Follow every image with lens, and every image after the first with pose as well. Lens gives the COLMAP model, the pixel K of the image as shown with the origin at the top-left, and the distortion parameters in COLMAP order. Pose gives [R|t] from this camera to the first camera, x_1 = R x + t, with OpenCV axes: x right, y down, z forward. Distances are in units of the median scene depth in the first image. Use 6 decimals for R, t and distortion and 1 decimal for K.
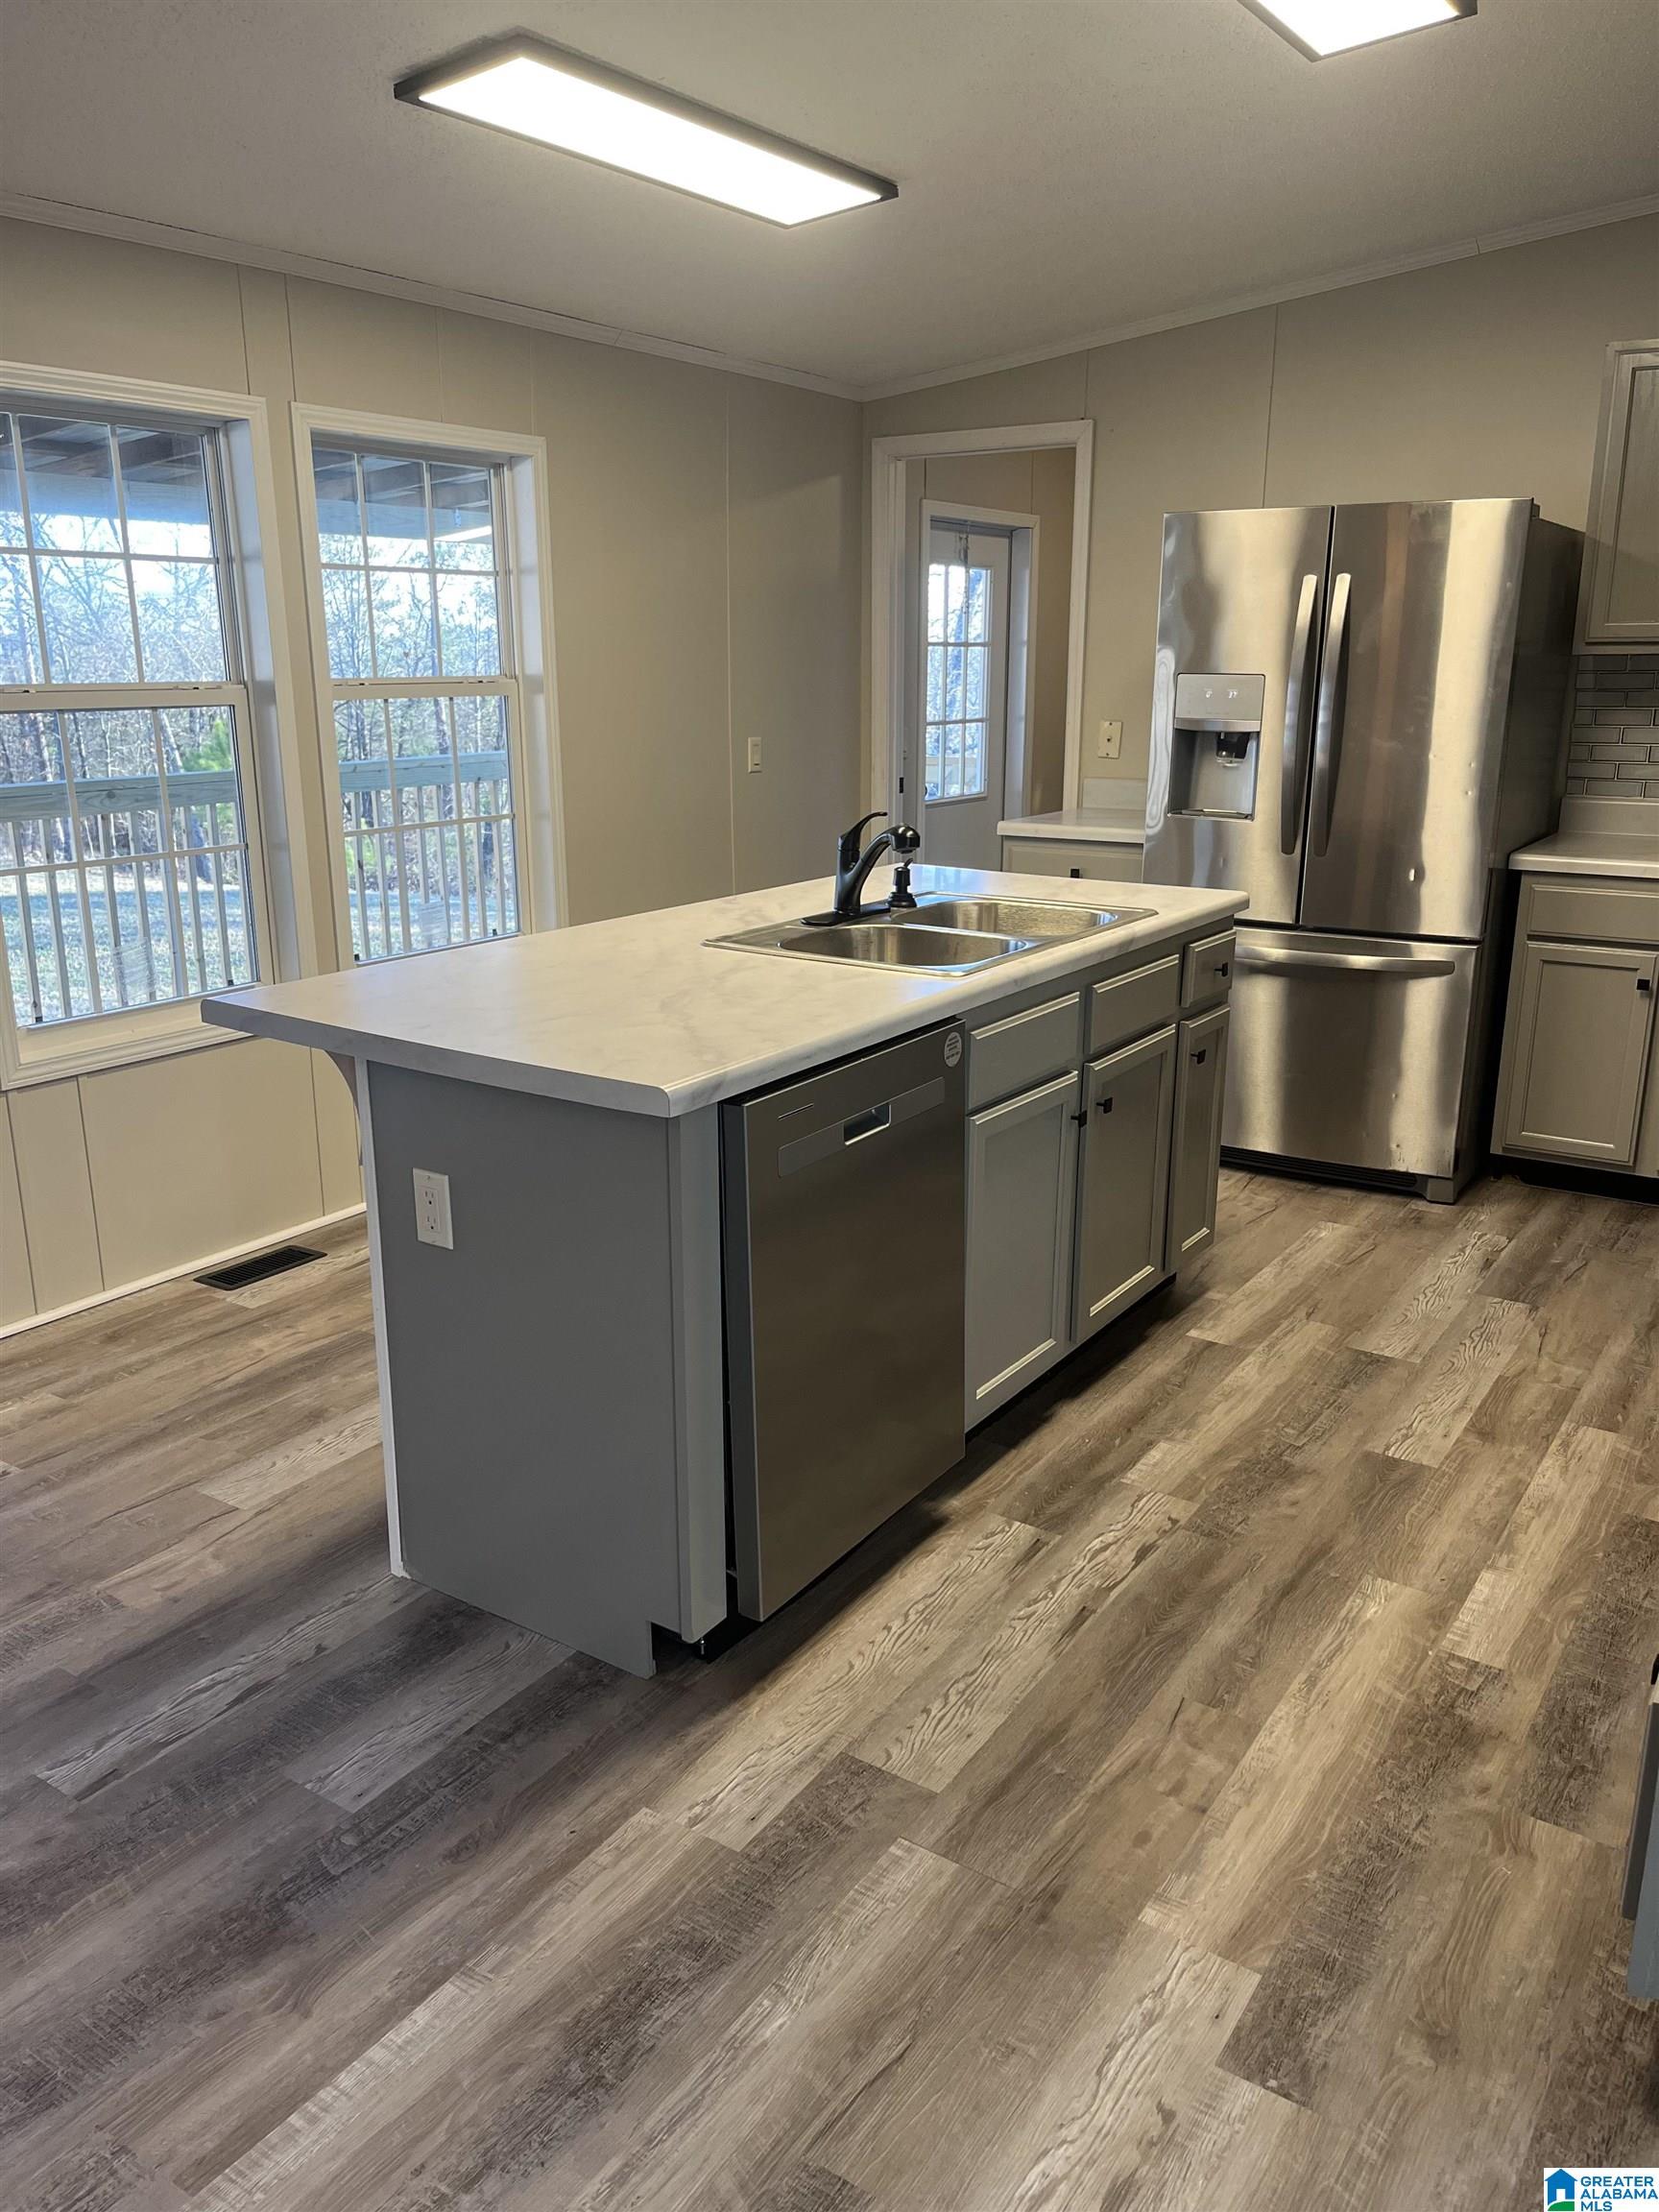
lens RADIAL K [[1685.2, 0, 829.5], [0, 1685.2, 1106.0], [0, 0, 1]] dist [0.018150, -0.005519]
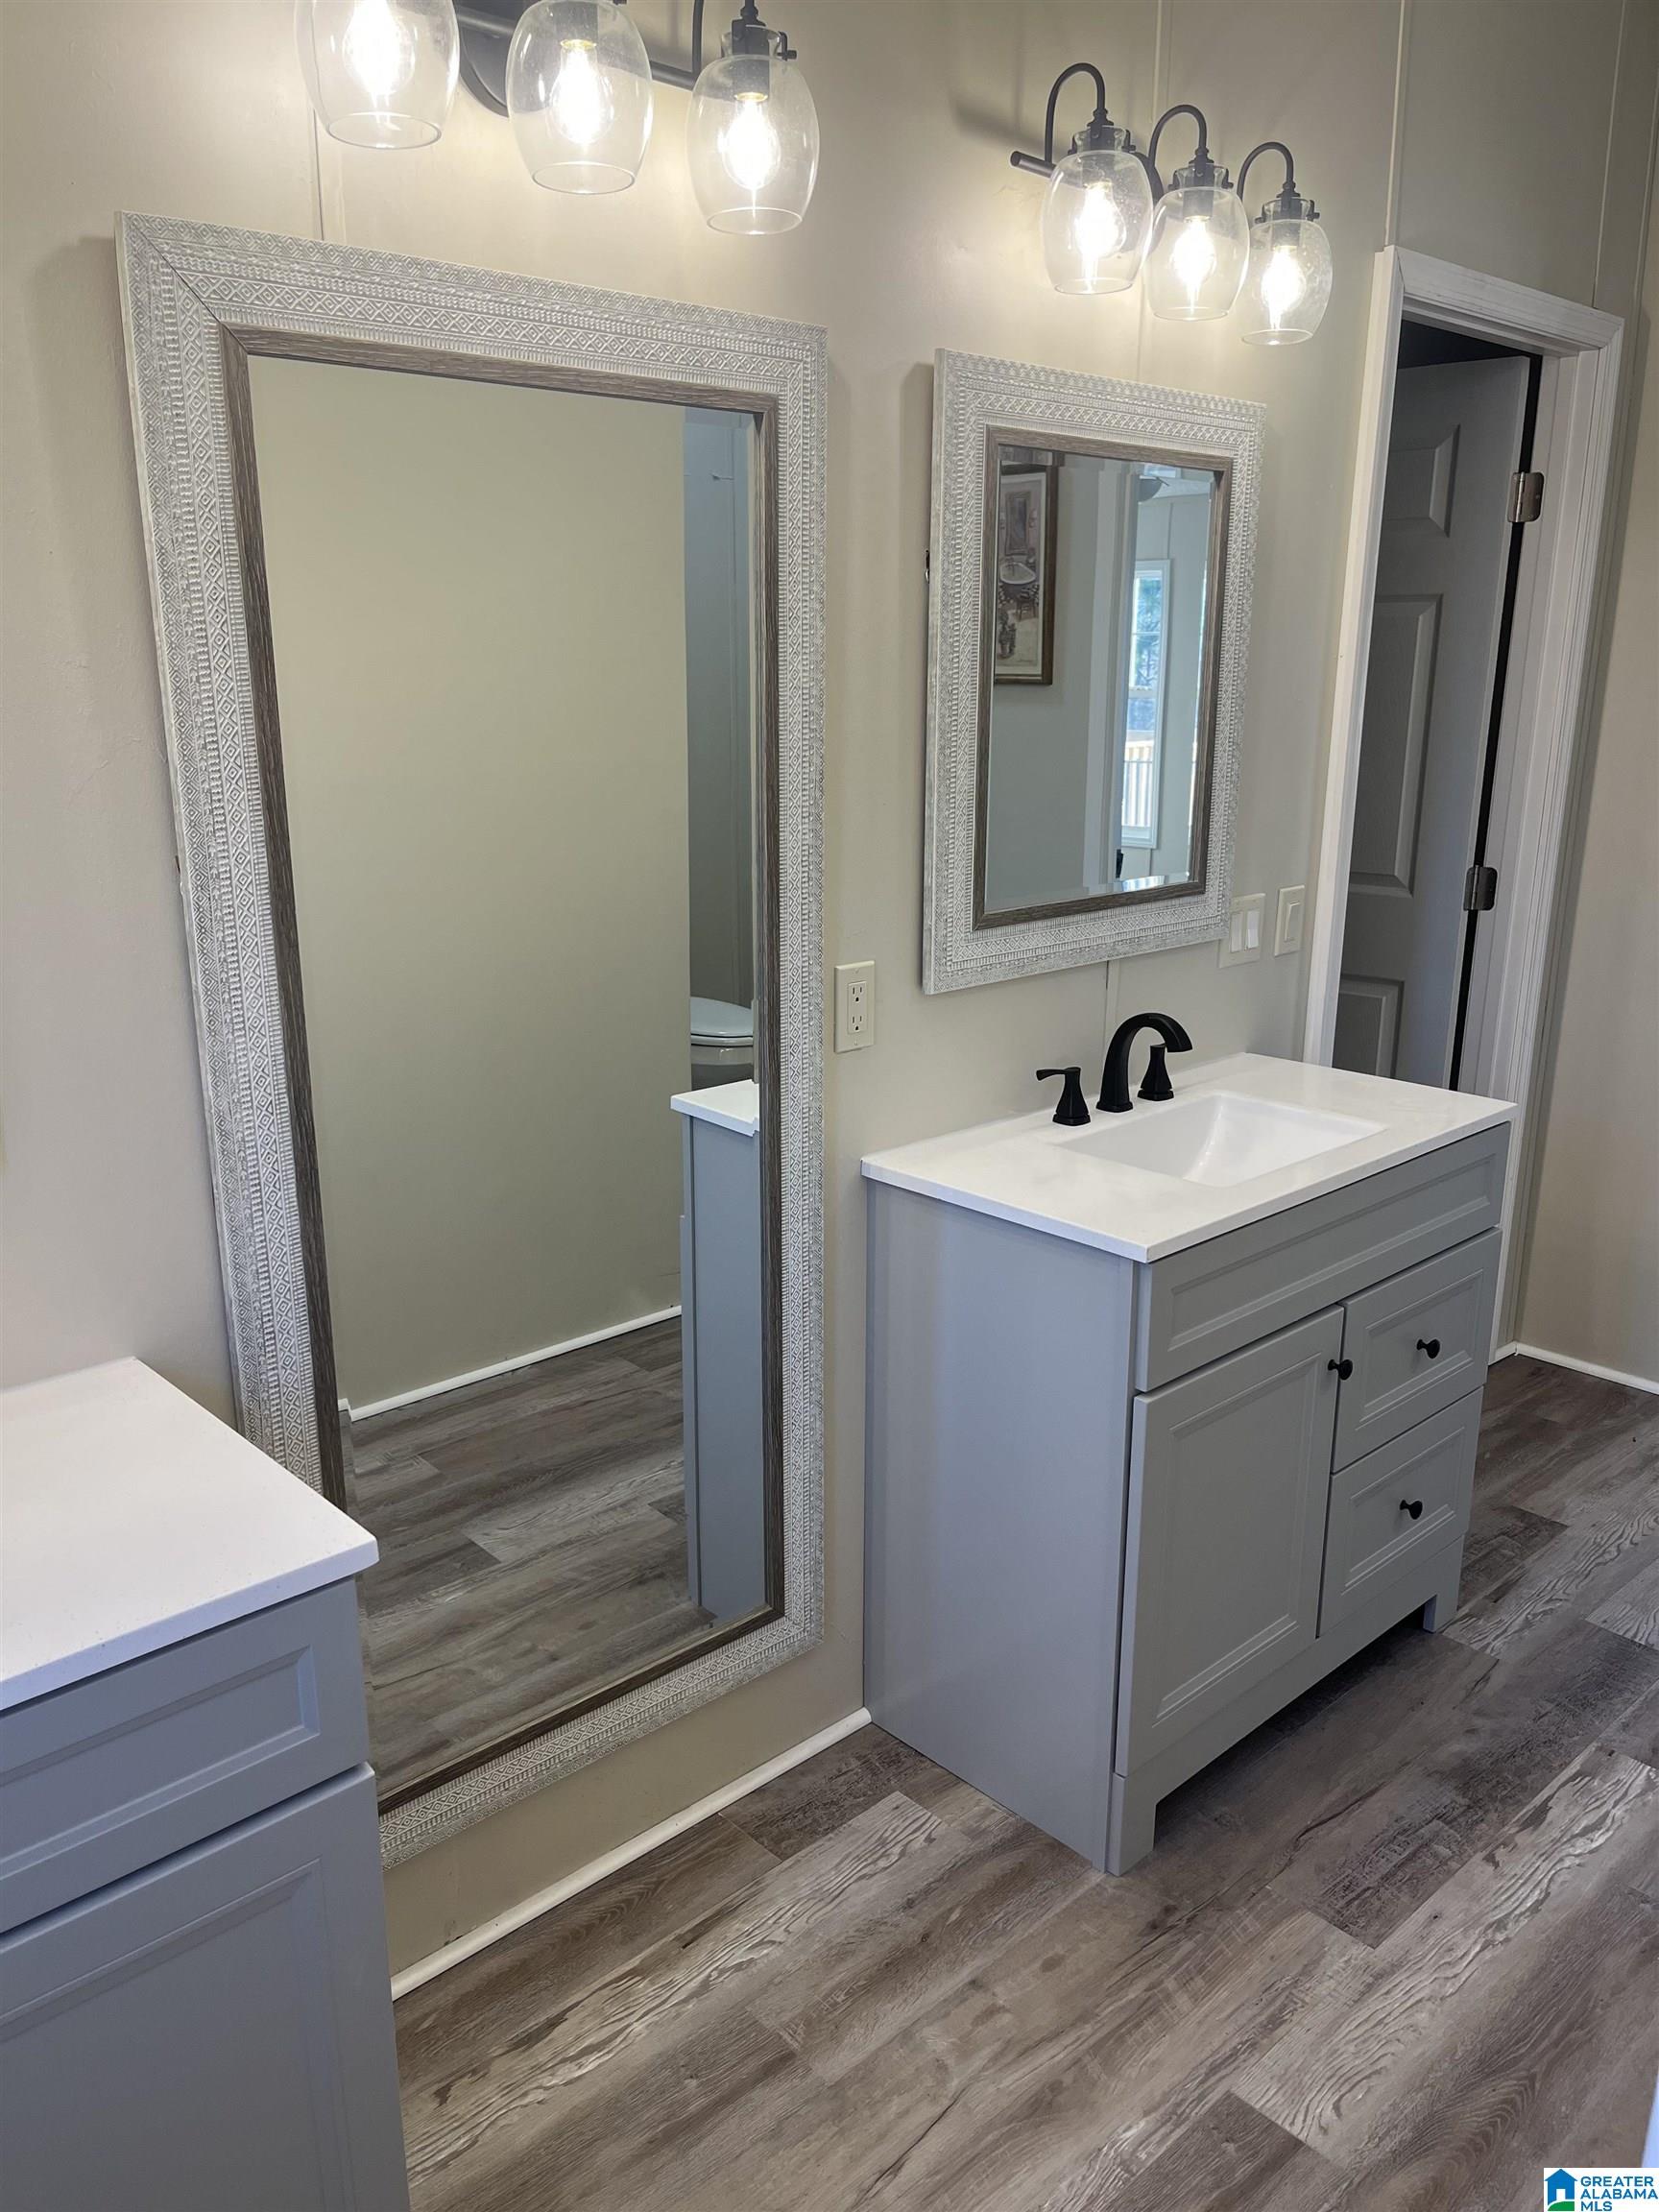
lens RADIAL K [[1685.2, 0, 829.5], [0, 1685.2, 1106.0], [0, 0, 1]] dist [0.018150, -0.005519]
pose [[-0.970501, -0.055005, 0.234739, 0.378708], [0.057284, 0.893139, 0.446119, -0.474103], [-0.234193, 0.446406, -0.863641, 1.796700]]
